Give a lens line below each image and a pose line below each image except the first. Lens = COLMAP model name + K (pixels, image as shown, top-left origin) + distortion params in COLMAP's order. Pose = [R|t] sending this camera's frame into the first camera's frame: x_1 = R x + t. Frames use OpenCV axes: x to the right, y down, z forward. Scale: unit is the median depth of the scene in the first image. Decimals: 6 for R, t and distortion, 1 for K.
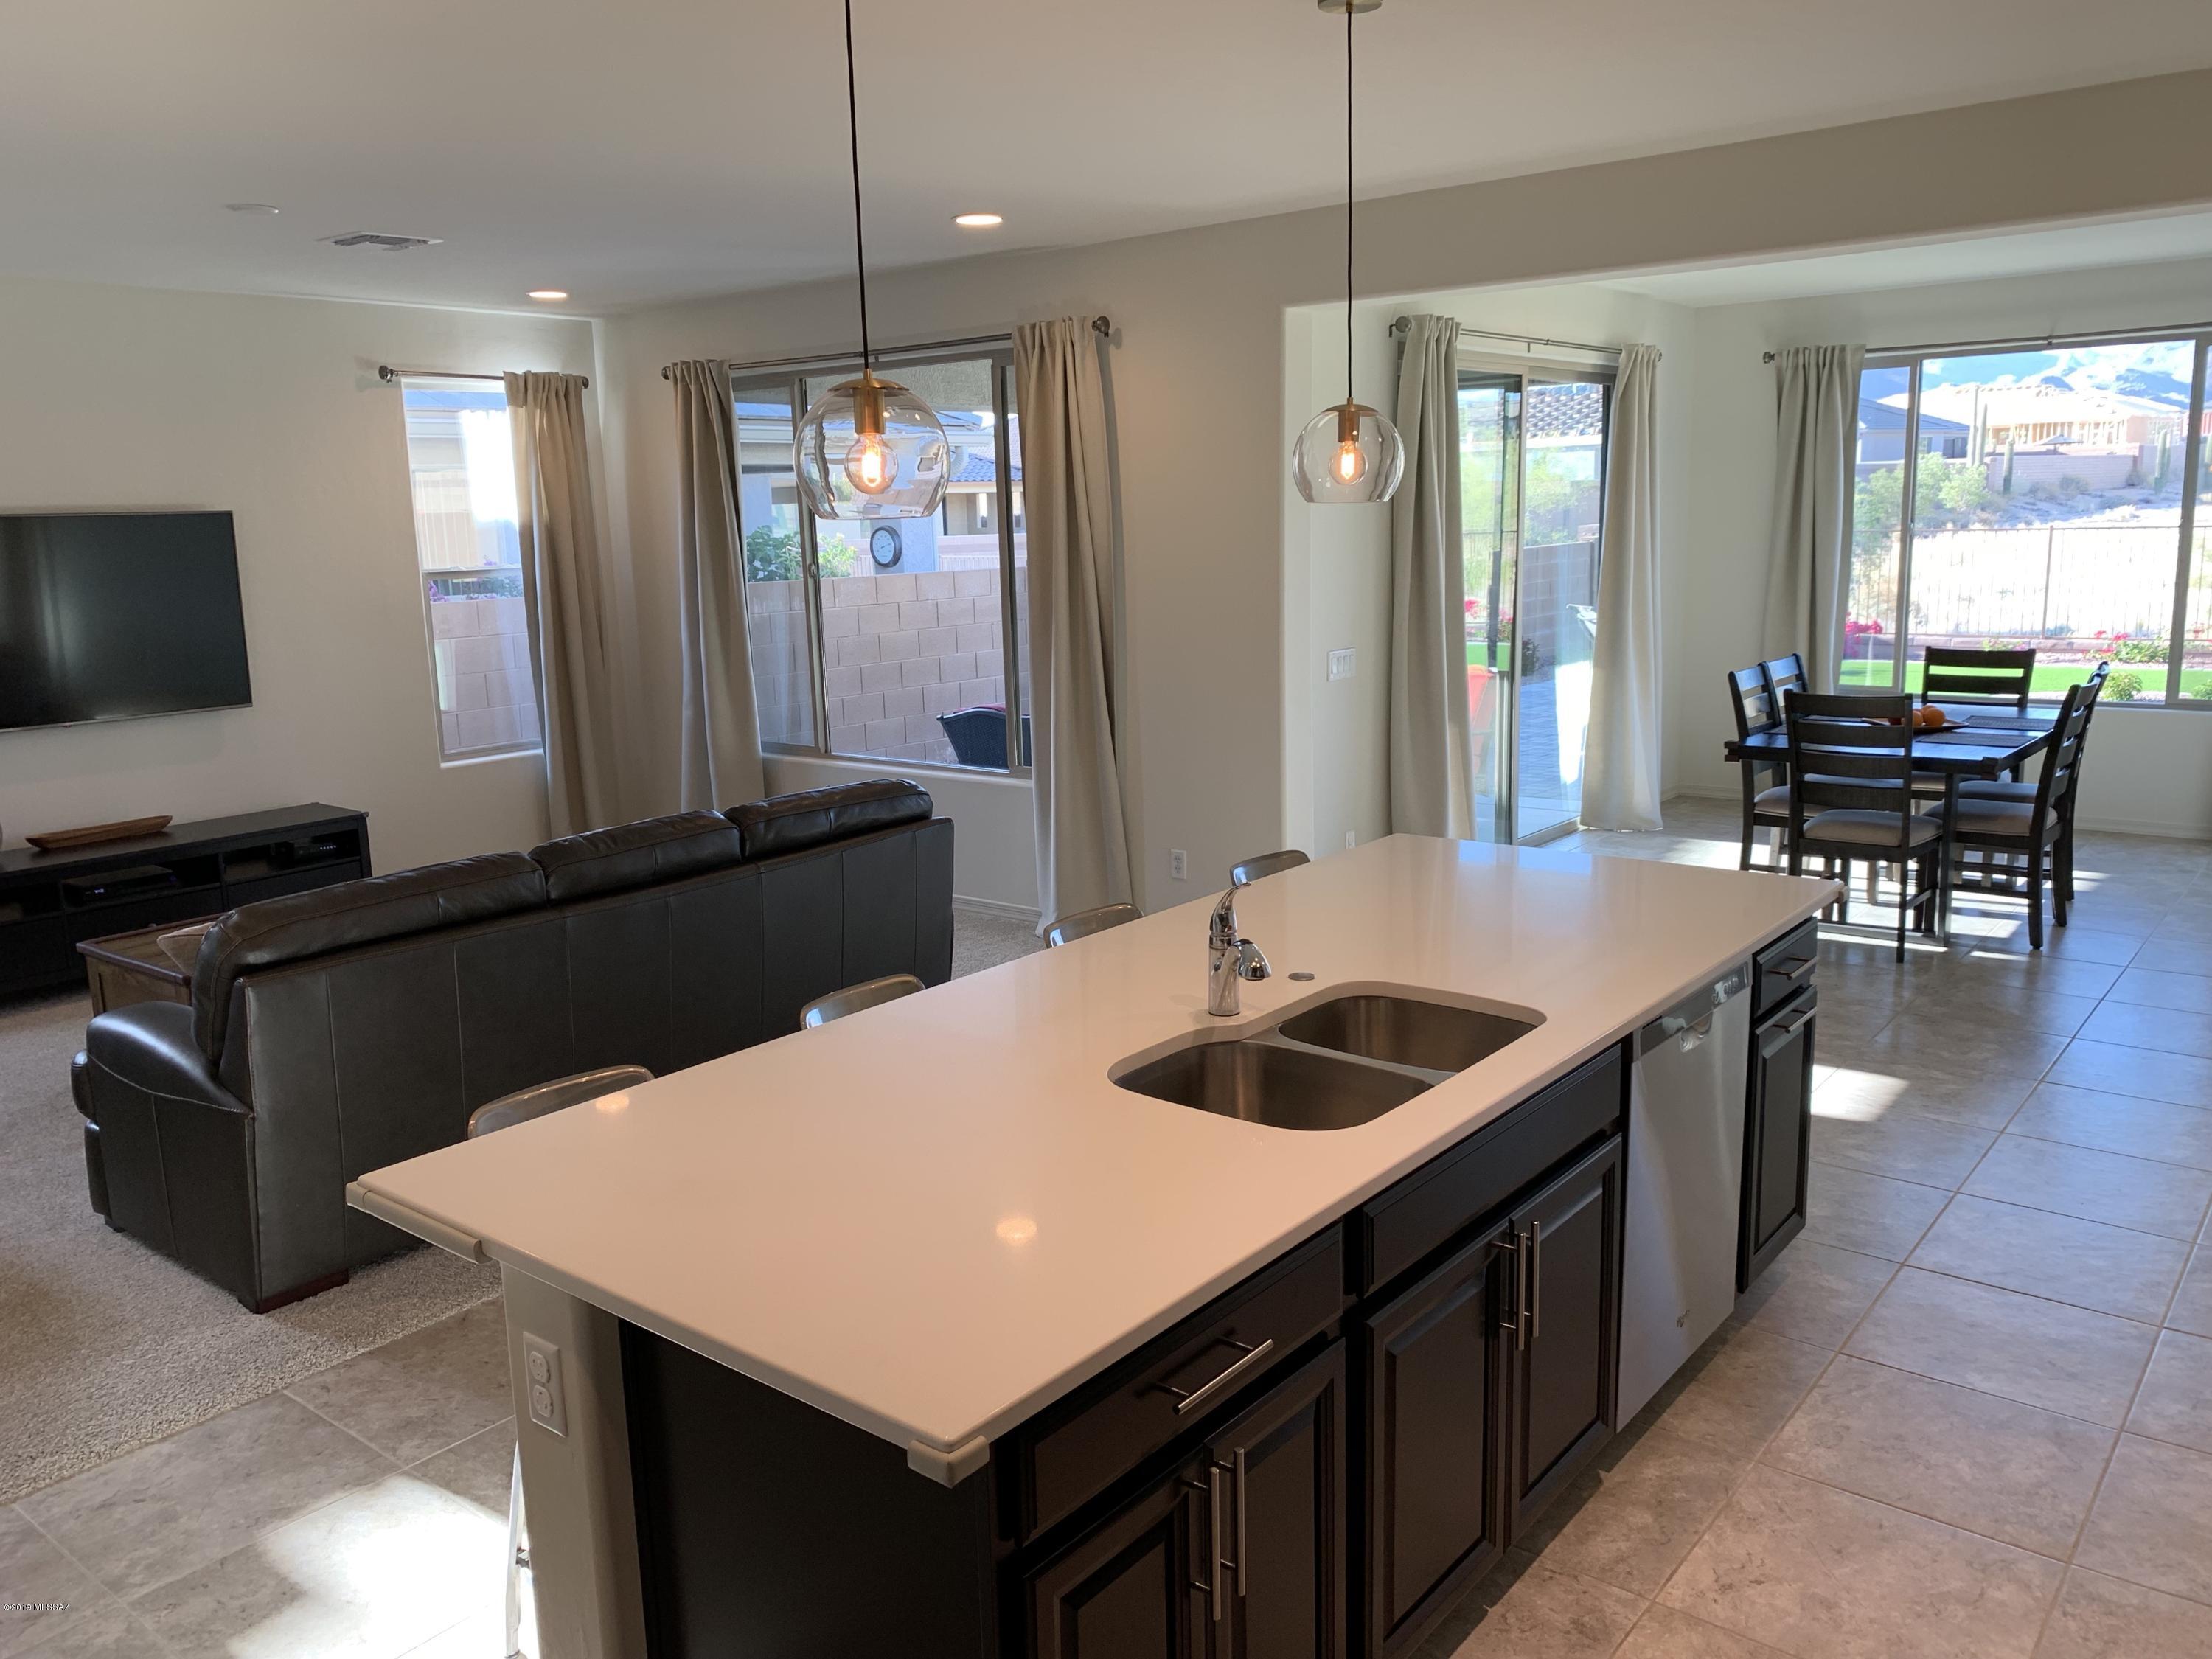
lens RADIAL K [[1691.9, 0, 1071.5], [0, 1691.9, 796.7], [0, 0, 1]] dist [0.048370, -0.054994]
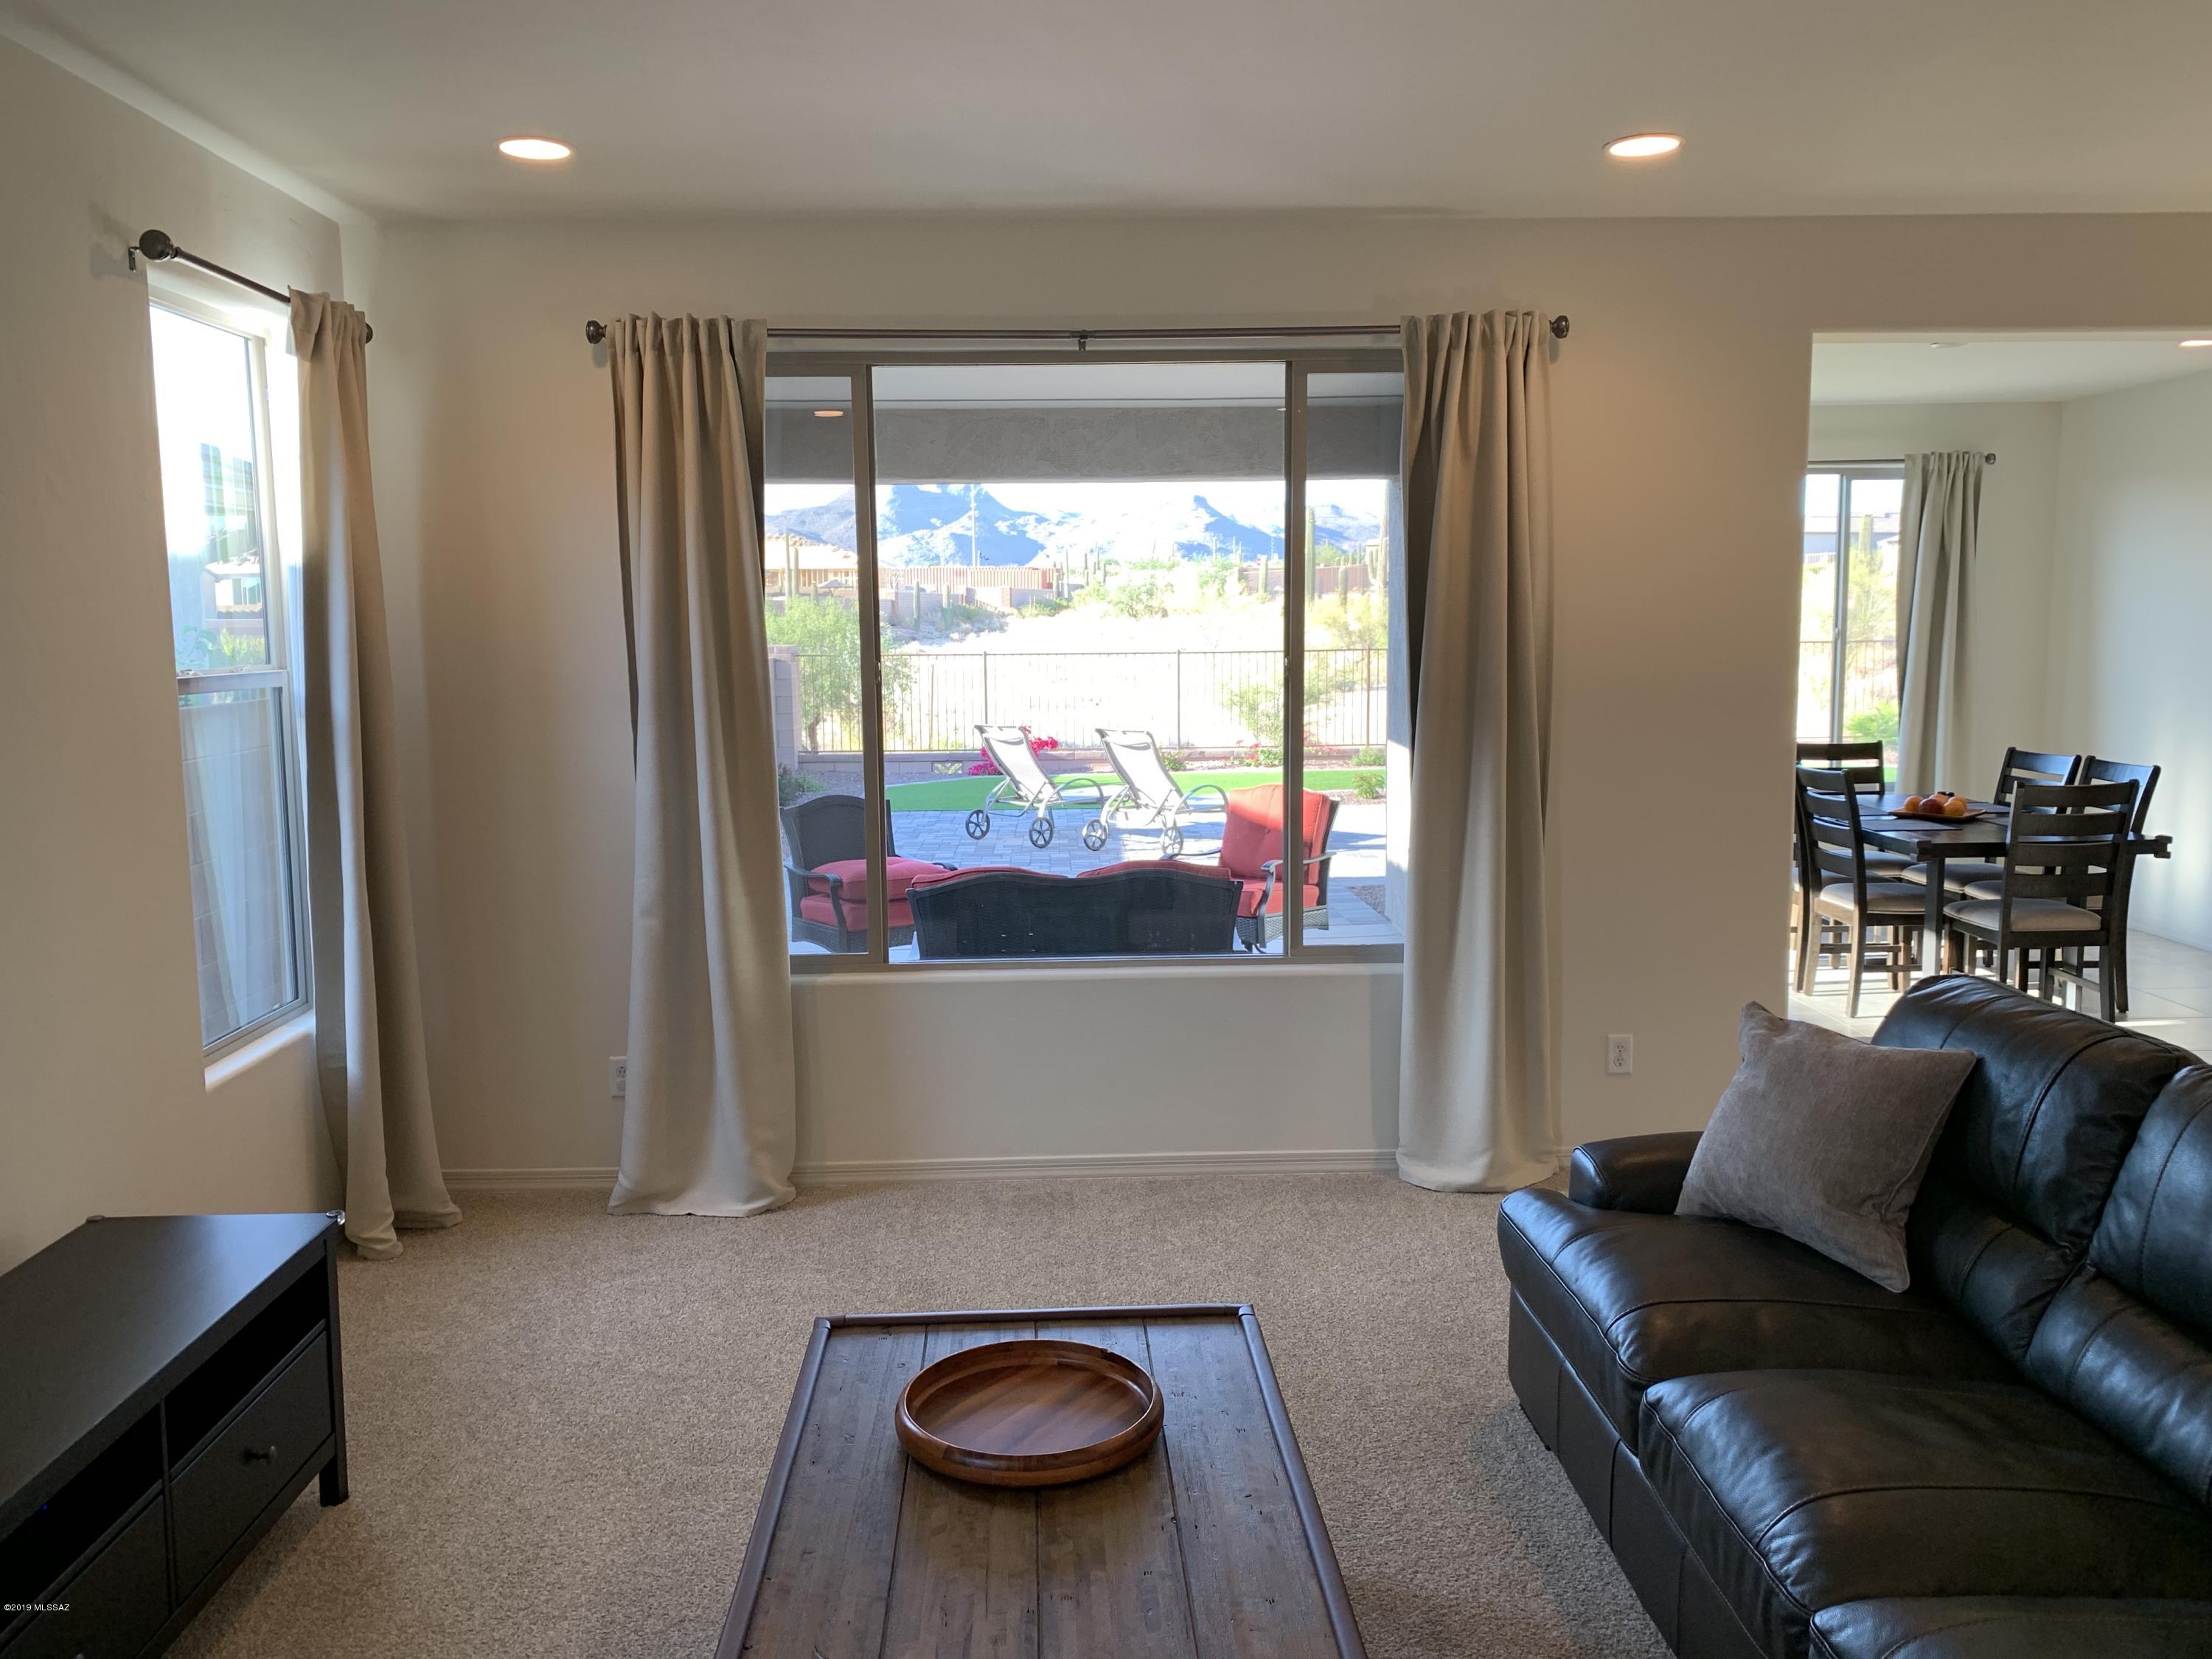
lens RADIAL K [[1691.9, 0, 1096.0], [0, 1691.9, 801.4], [0, 0, 1]] dist [0.048370, -0.054994]
pose [[0.750992, -0.052123, 0.658251, -0.515055], [0.100627, 0.994270, -0.036074, -0.057292], [-0.652599, 0.093329, 0.751933, 0.494785]]
